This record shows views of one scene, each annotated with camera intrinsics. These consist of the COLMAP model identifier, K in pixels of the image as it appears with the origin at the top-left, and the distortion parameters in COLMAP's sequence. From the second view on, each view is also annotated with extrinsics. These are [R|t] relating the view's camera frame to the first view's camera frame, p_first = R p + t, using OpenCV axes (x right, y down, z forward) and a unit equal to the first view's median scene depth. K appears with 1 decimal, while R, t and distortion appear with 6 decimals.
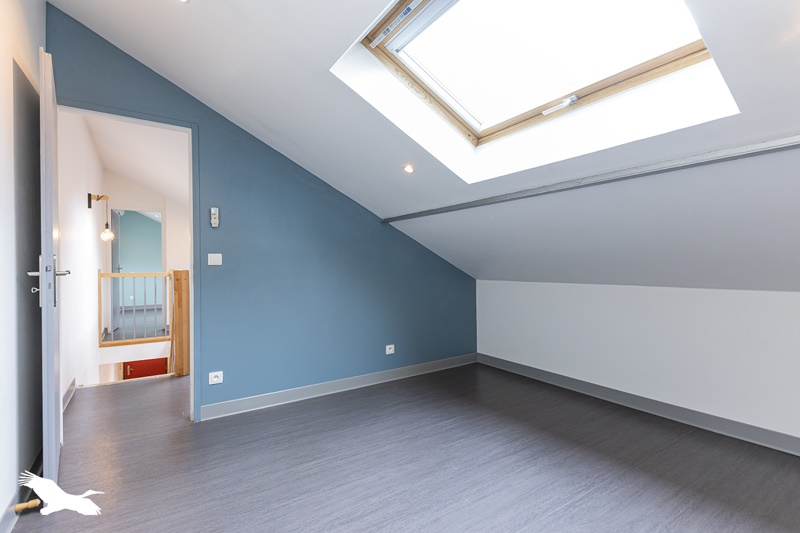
lens RADIAL K [[387.3, 0, 404.2], [0, 387.3, 265.3], [0, 0, 1]] dist [0.003559, -0.000199]
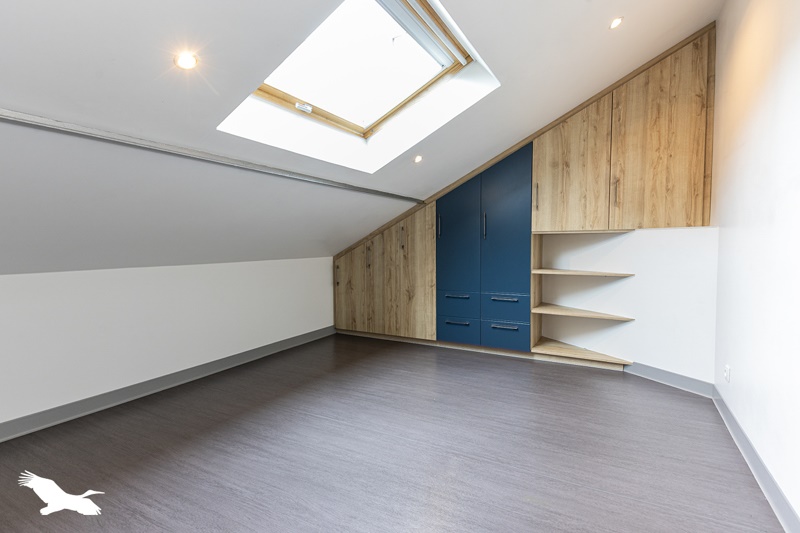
lens RADIAL K [[387.3, 0, 403.7], [0, 387.3, 273.7], [0, 0, 1]] dist [0.003559, -0.000199]
pose [[-0.480804, -0.058152, 0.874898, -0.677813], [0.004144, 0.997636, 0.068588, 0.007818], [-0.876818, 0.036603, -0.479426, 1.128733]]
